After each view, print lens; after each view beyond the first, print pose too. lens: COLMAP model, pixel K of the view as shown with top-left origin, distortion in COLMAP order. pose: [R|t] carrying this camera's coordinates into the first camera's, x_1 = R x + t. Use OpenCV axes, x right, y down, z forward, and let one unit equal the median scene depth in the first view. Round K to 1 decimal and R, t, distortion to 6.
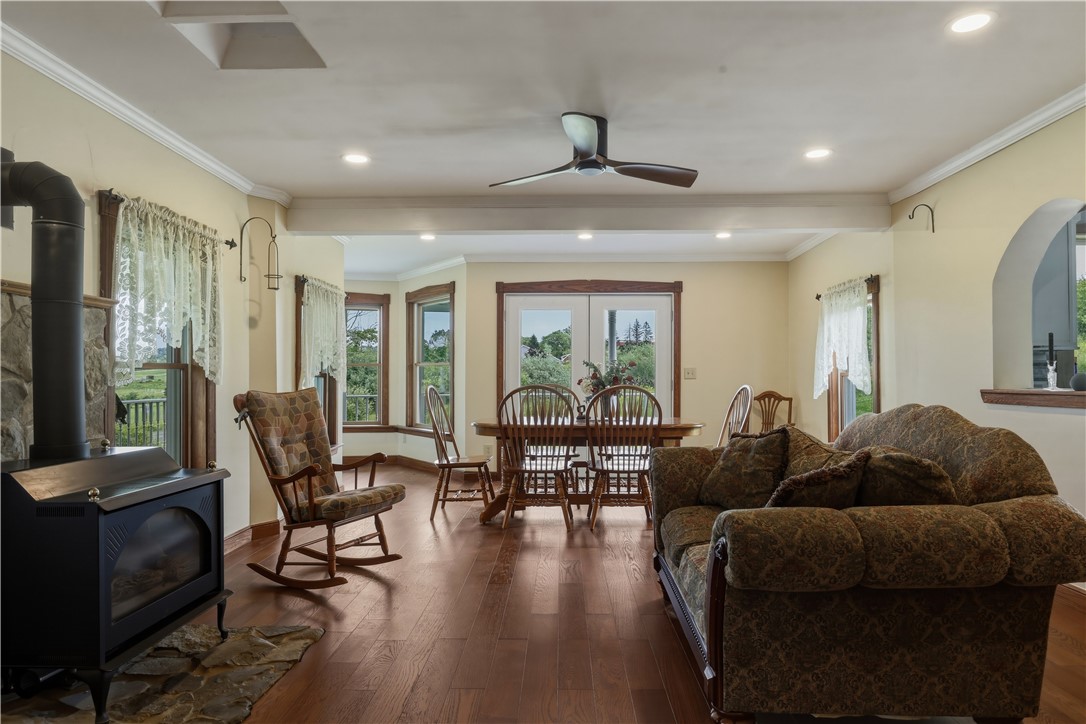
lens RADIAL K [[685.3, 0, 542.9], [0, 685.3, 380.5], [0, 0, 1]] dist [-0.000737, 0.000222]
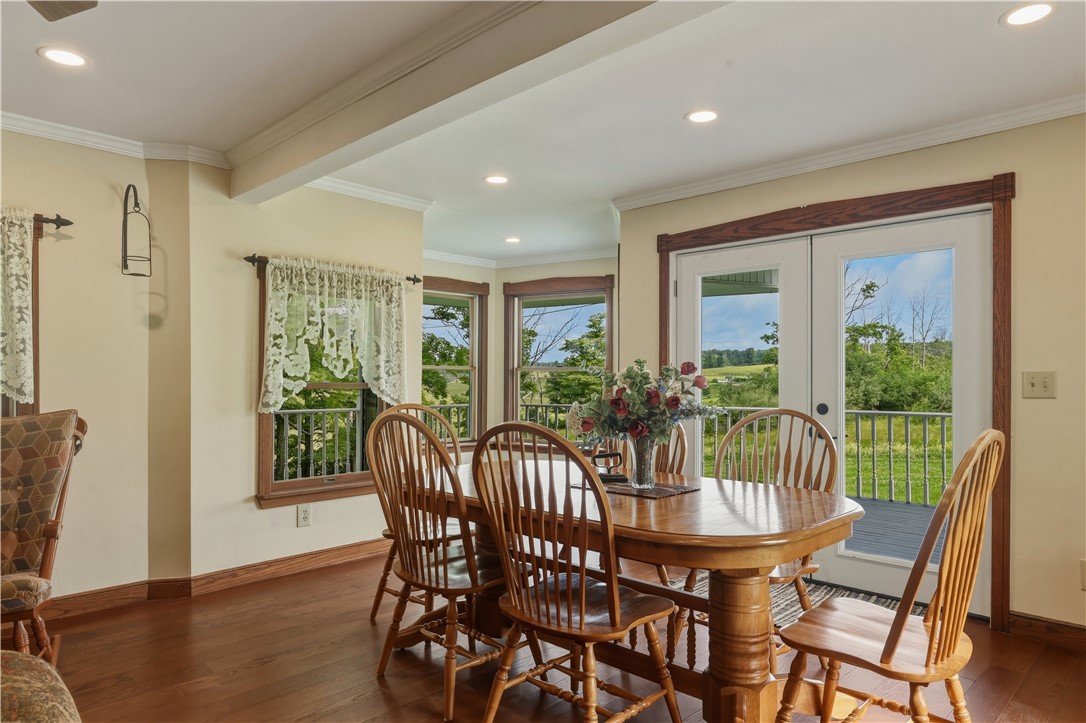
lens RADIAL K [[685.3, 0, 542.9], [0, 685.3, 380.0], [0, 0, 1]] dist [-0.000737, 0.000222]
pose [[0.733082, 0.001816, -0.680138, 0.279324], [-0.002509, 0.999997, -0.000033, -0.012778], [0.680136, 0.001730, 0.733084, 0.480036]]
